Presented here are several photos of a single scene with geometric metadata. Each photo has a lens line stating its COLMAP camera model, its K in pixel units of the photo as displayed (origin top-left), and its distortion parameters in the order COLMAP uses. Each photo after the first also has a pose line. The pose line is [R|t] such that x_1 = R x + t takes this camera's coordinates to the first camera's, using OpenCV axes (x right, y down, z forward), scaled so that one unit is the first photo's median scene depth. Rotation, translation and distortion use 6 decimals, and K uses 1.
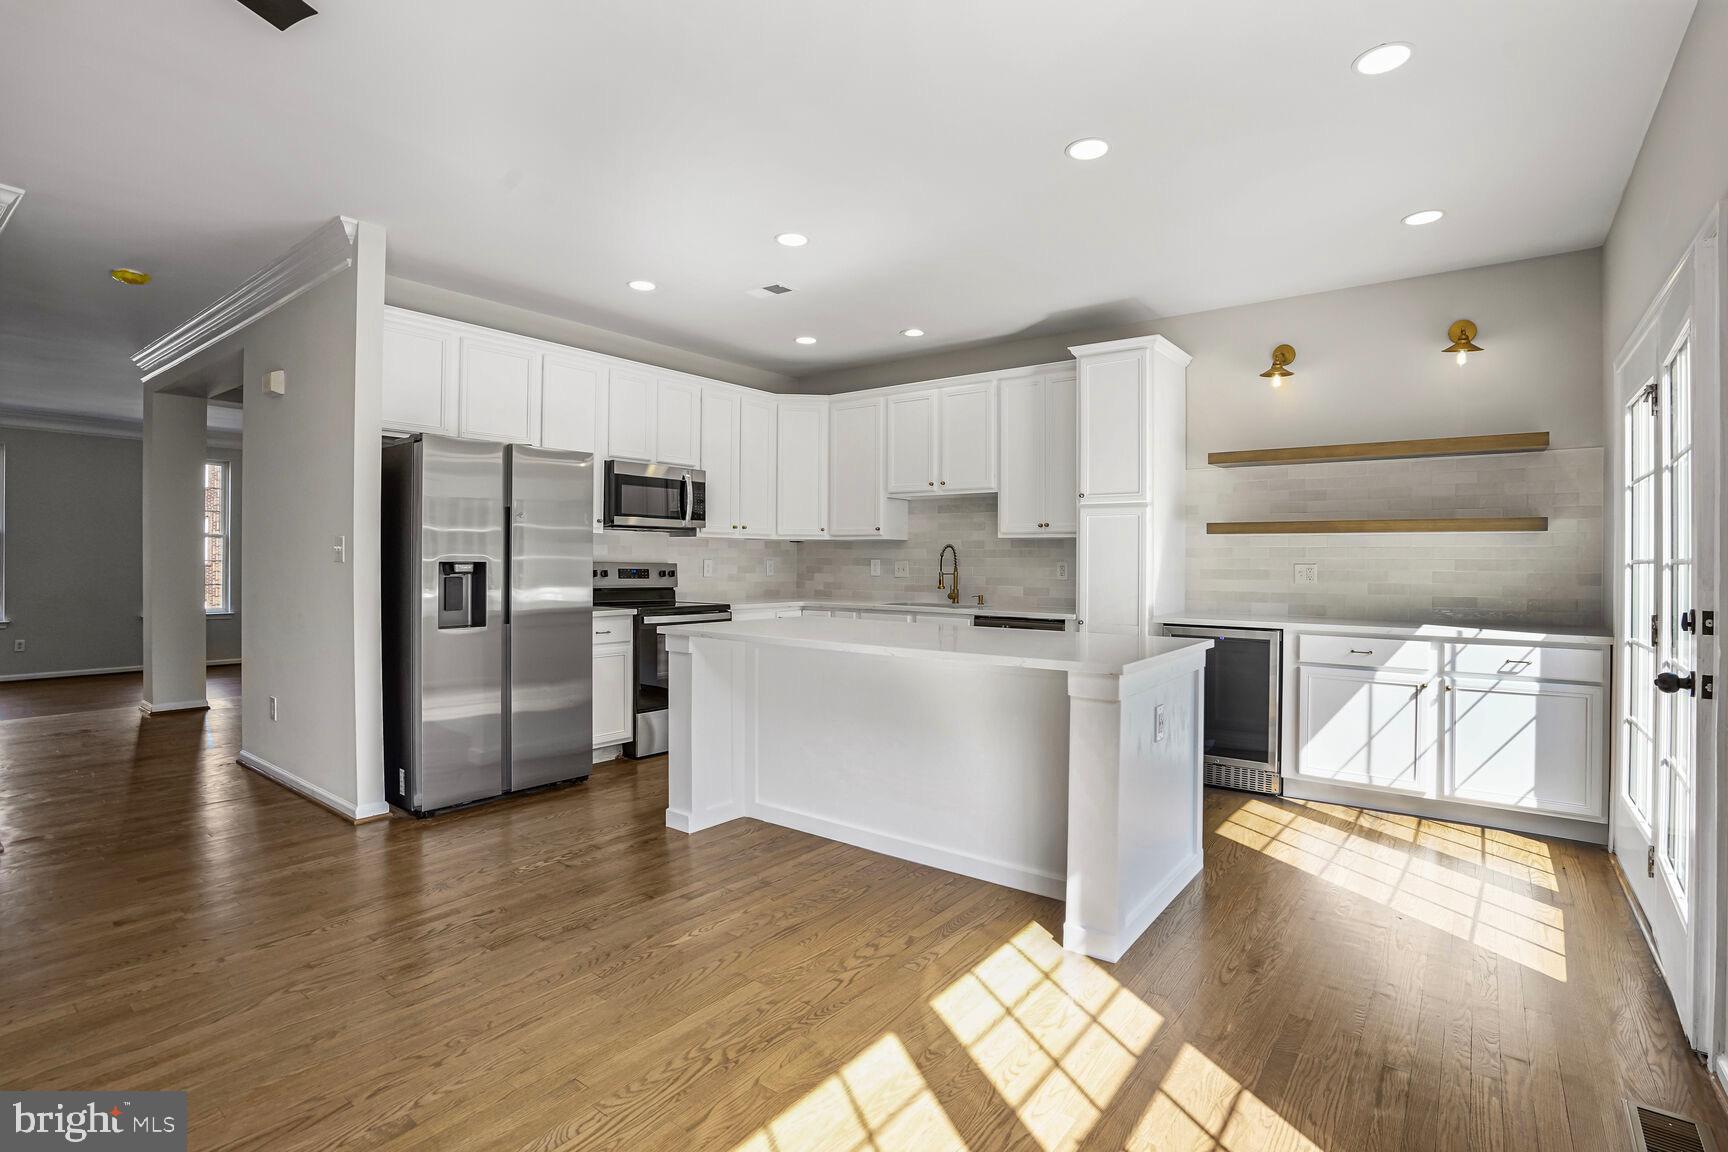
lens RADIAL K [[829.9, 0, 858.5], [0, 829.9, 561.1], [0, 0, 1]] dist [-0.057905, 0.026626]
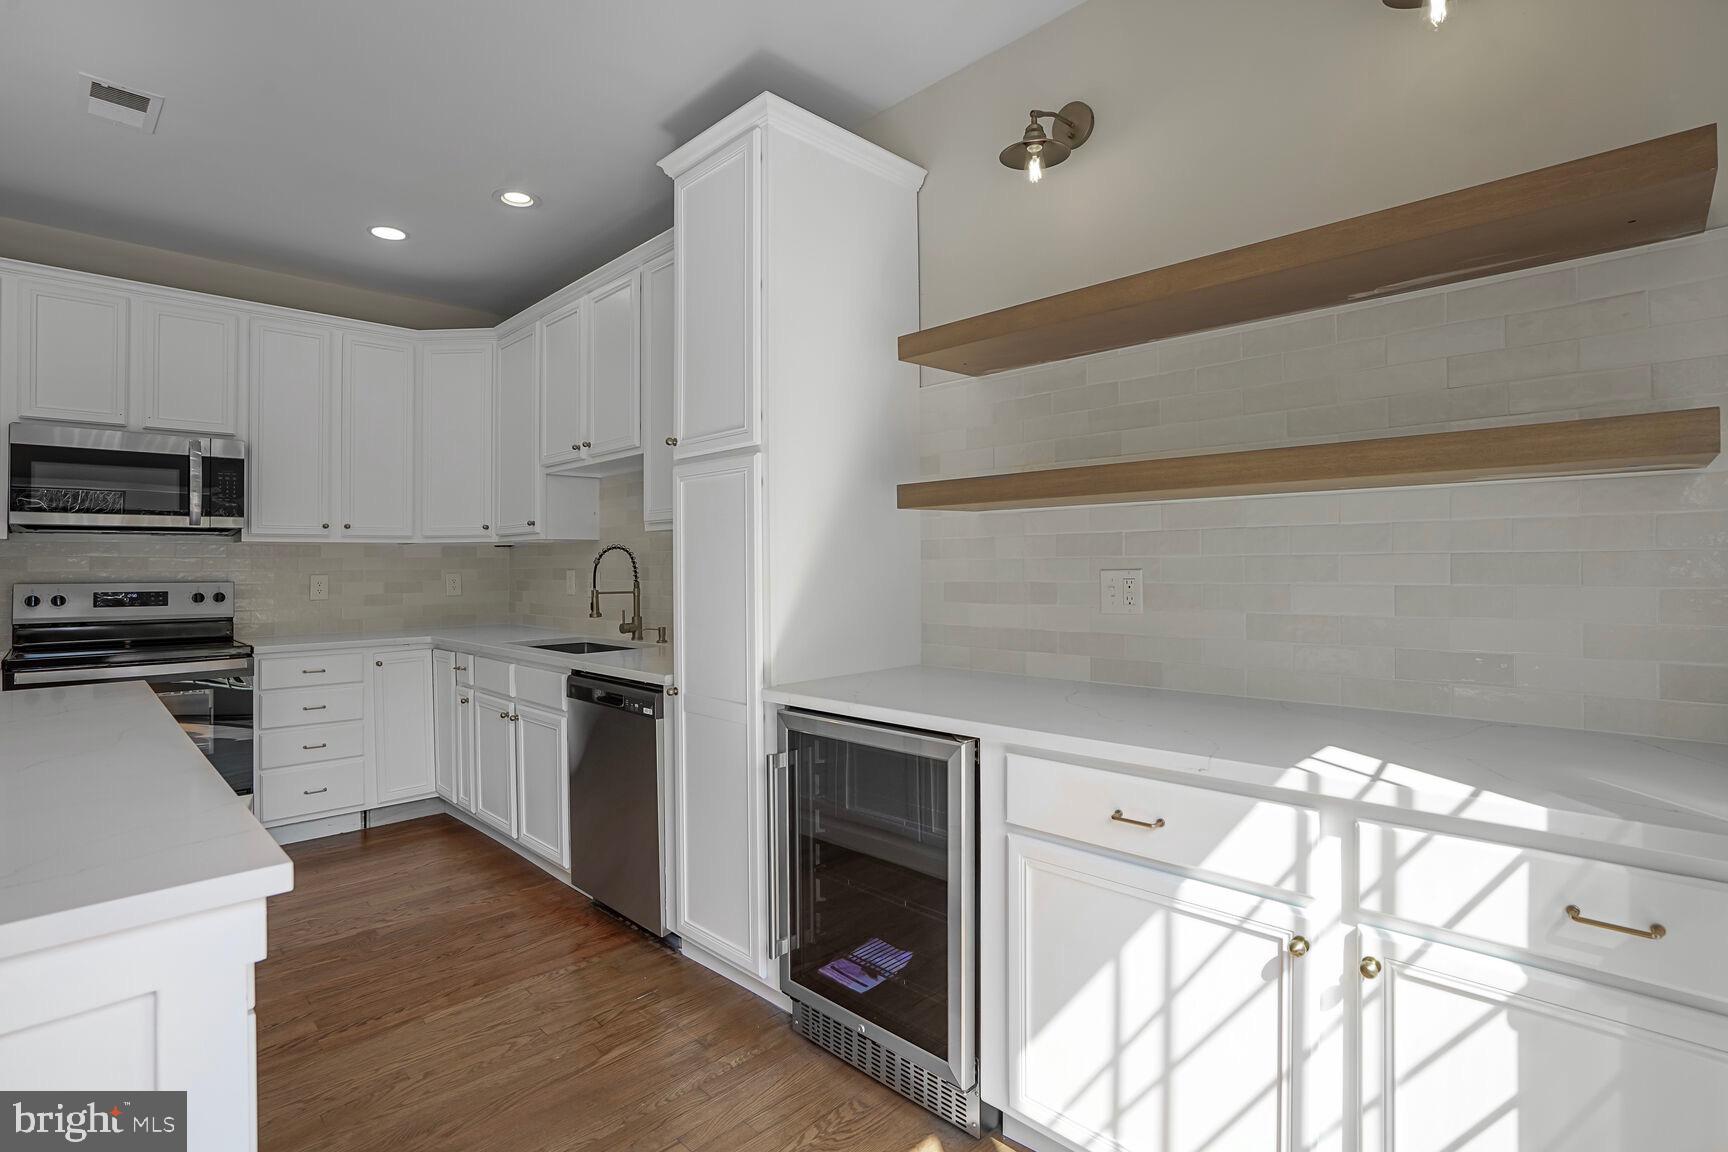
lens RADIAL K [[824.8, 0, 832.9], [0, 824.8, 568.0], [0, 0, 1]] dist [-0.033893, 0.012792]
pose [[0.988089, -0.016971, -0.152947, 0.459517], [0.017206, 0.999852, 0.000212, -0.000286], [0.152920, -0.002841, 0.988234, 0.529573]]
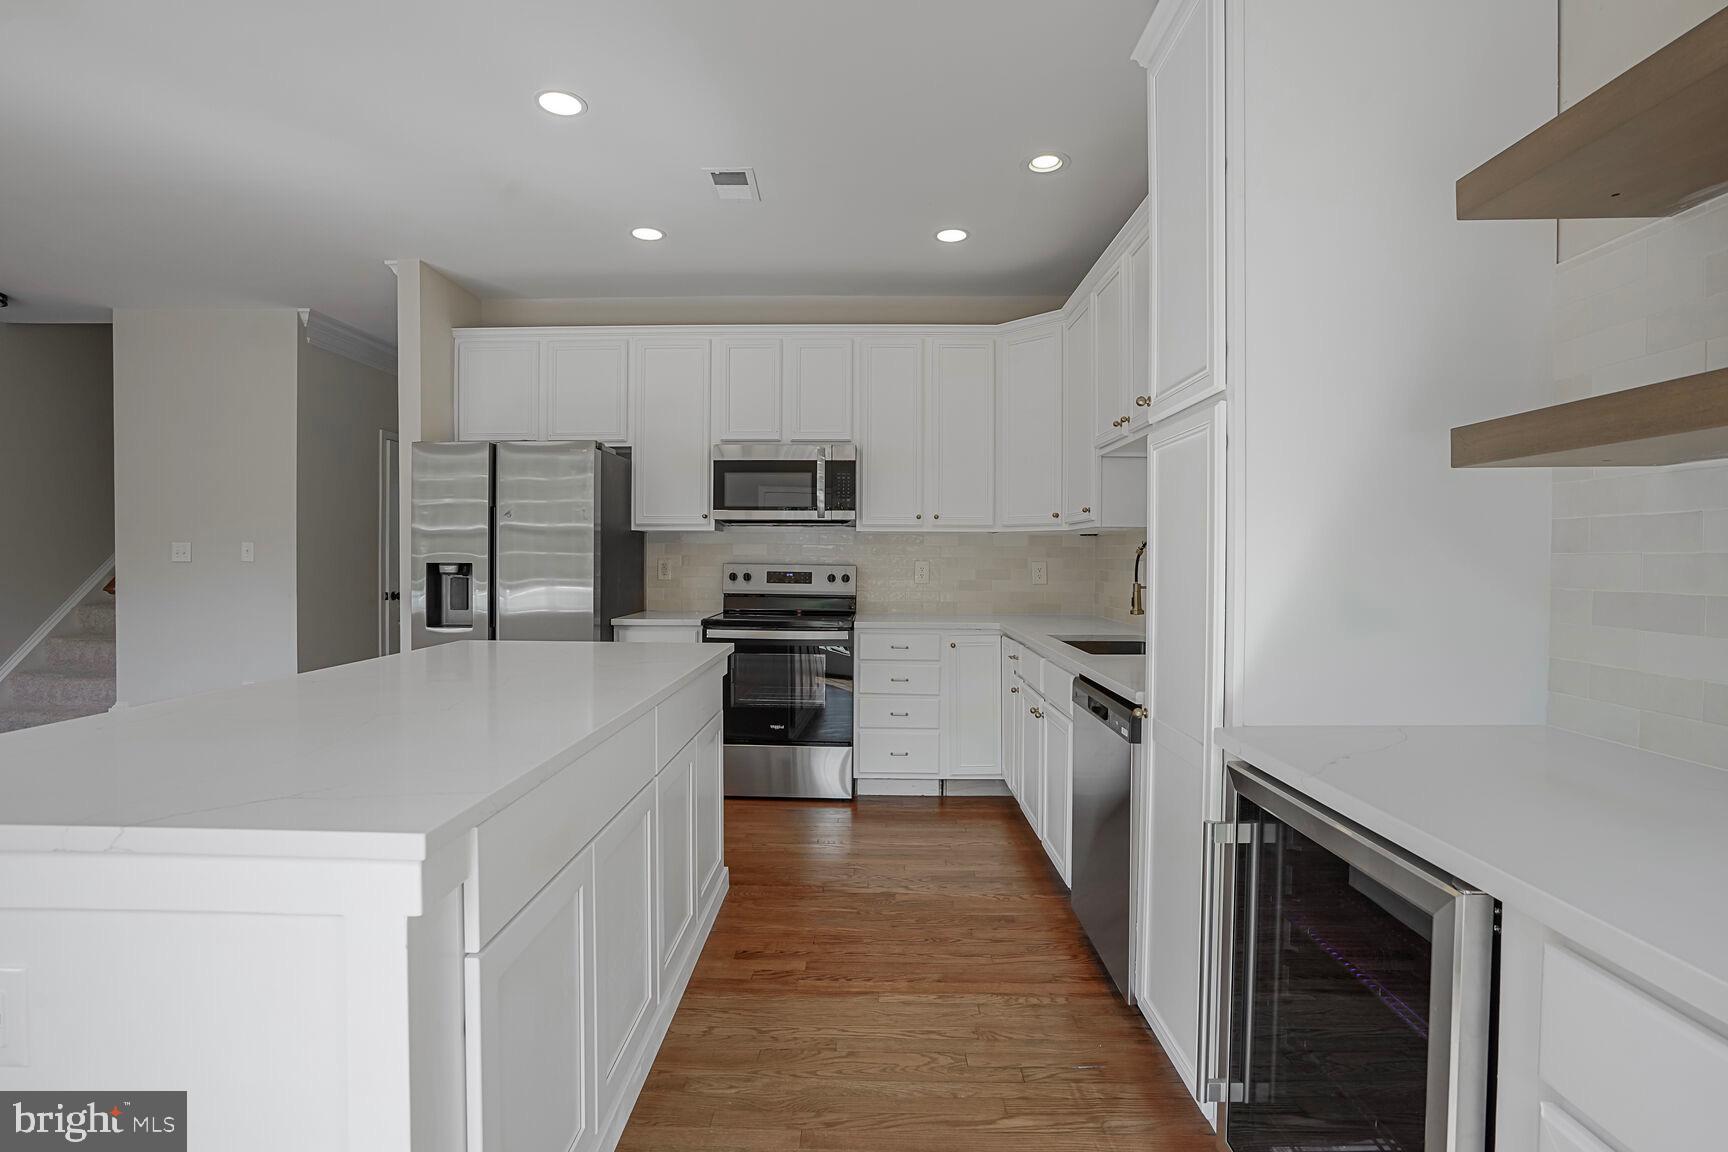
lens RADIAL K [[819.0, 0, 859.3], [0, 819.0, 576.1], [0, 0, 1]] dist [-0.055448, 0.024021]
pose [[0.594299, 0.014510, -0.804113, 0.525866], [-0.002859, 0.999869, 0.015930, 0.000327], [0.804239, -0.007168, 0.594263, 0.671699]]
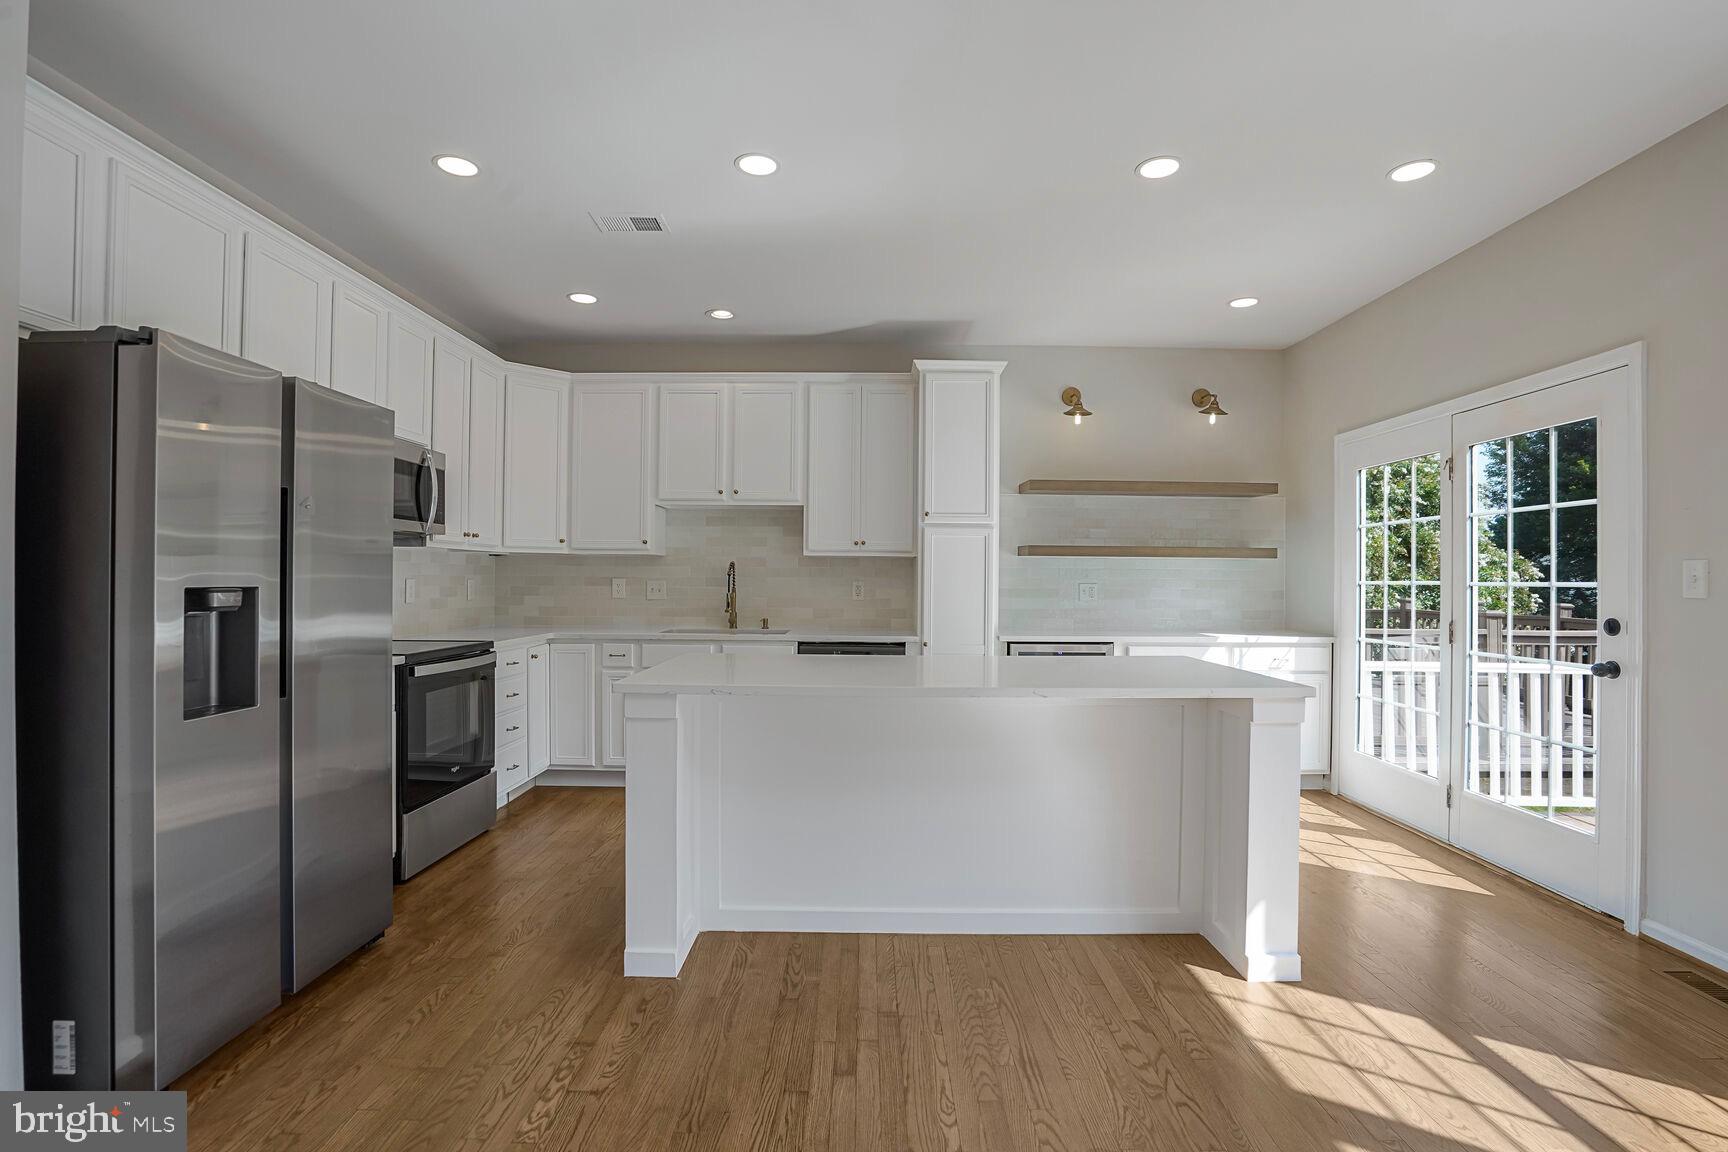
lens RADIAL K [[819.0, 0, 859.3], [0, 819.0, 576.1], [0, 0, 1]] dist [-0.055448, 0.024021]
pose [[0.797531, 0.001519, 0.603276, -0.389056], [-0.001204, 0.999999, -0.000926, -0.005407], [-0.603276, 0.000012, 0.797532, 0.288200]]
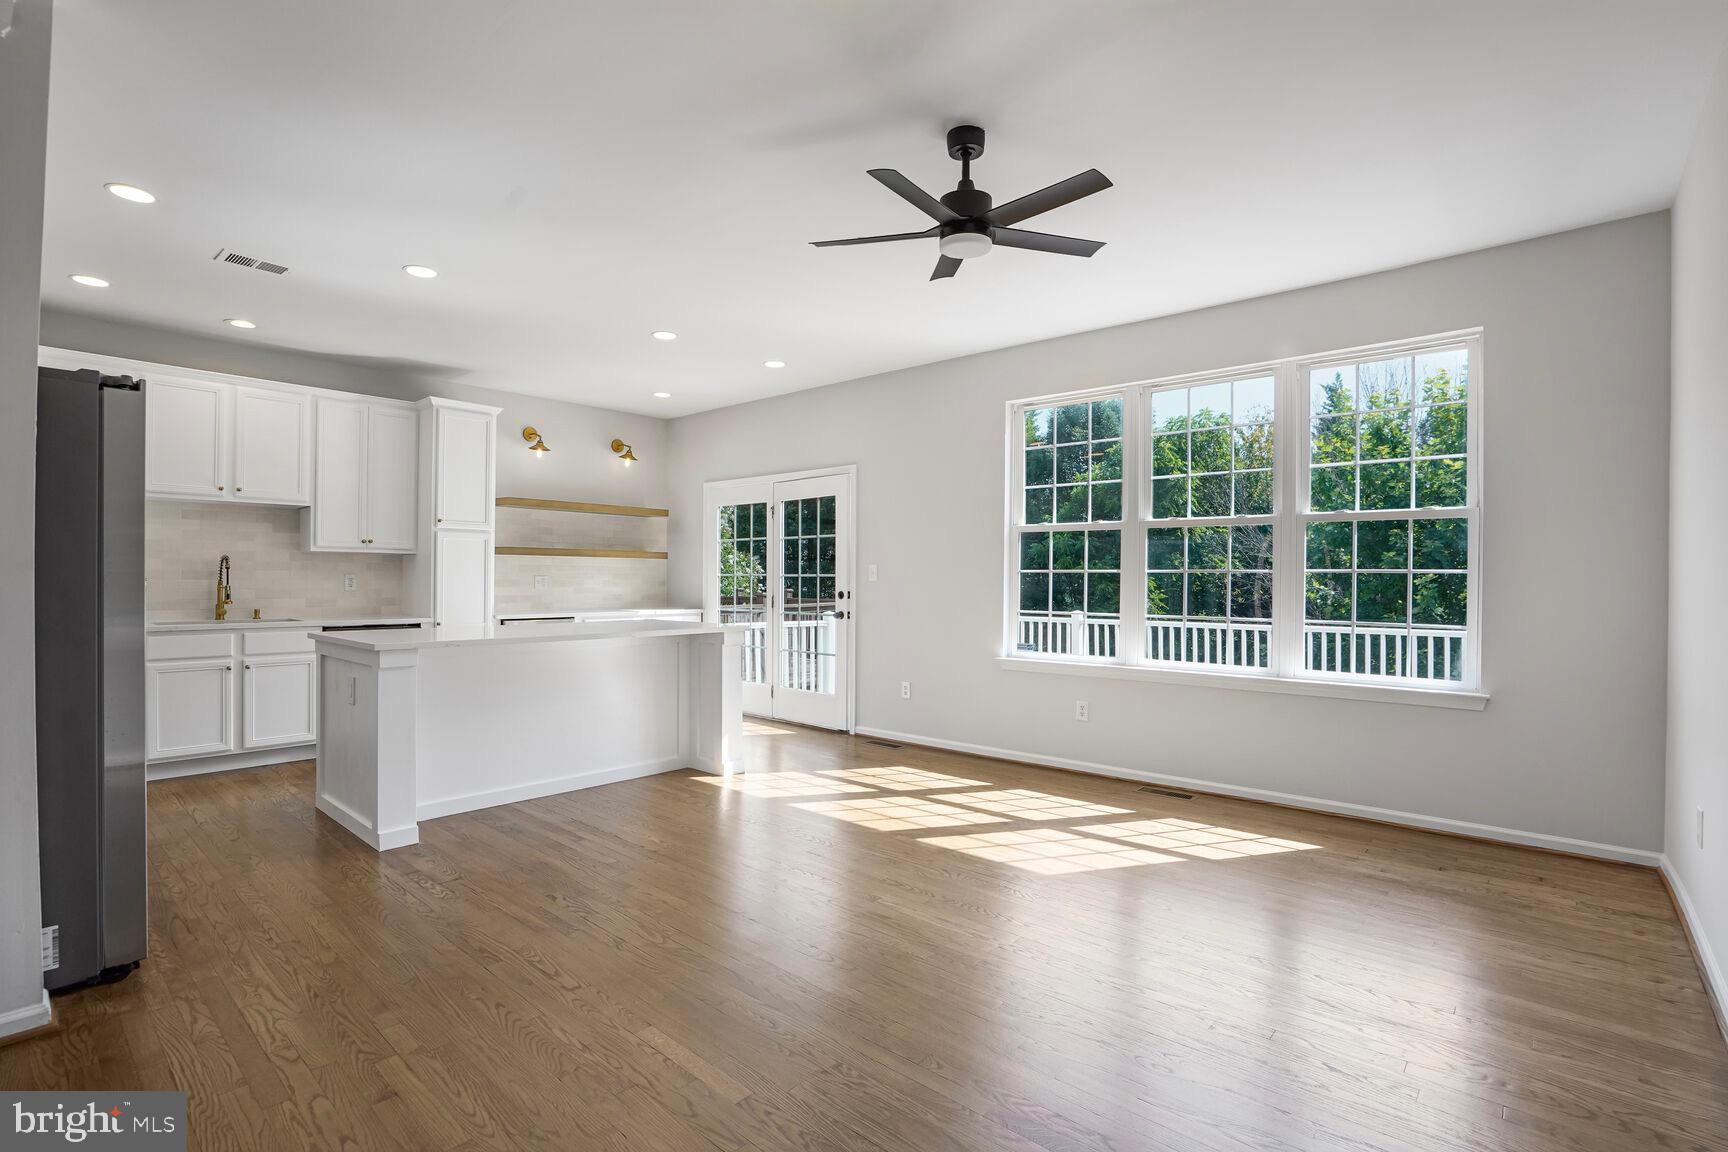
lens RADIAL K [[819.0, 0, 859.3], [0, 819.0, 576.1], [0, 0, 1]] dist [-0.055448, 0.024021]
pose [[0.067927, -0.003225, 0.997685, -0.914729], [-0.003316, 0.999989, 0.003458, -0.003383], [-0.997685, -0.003543, 0.067916, 0.308337]]
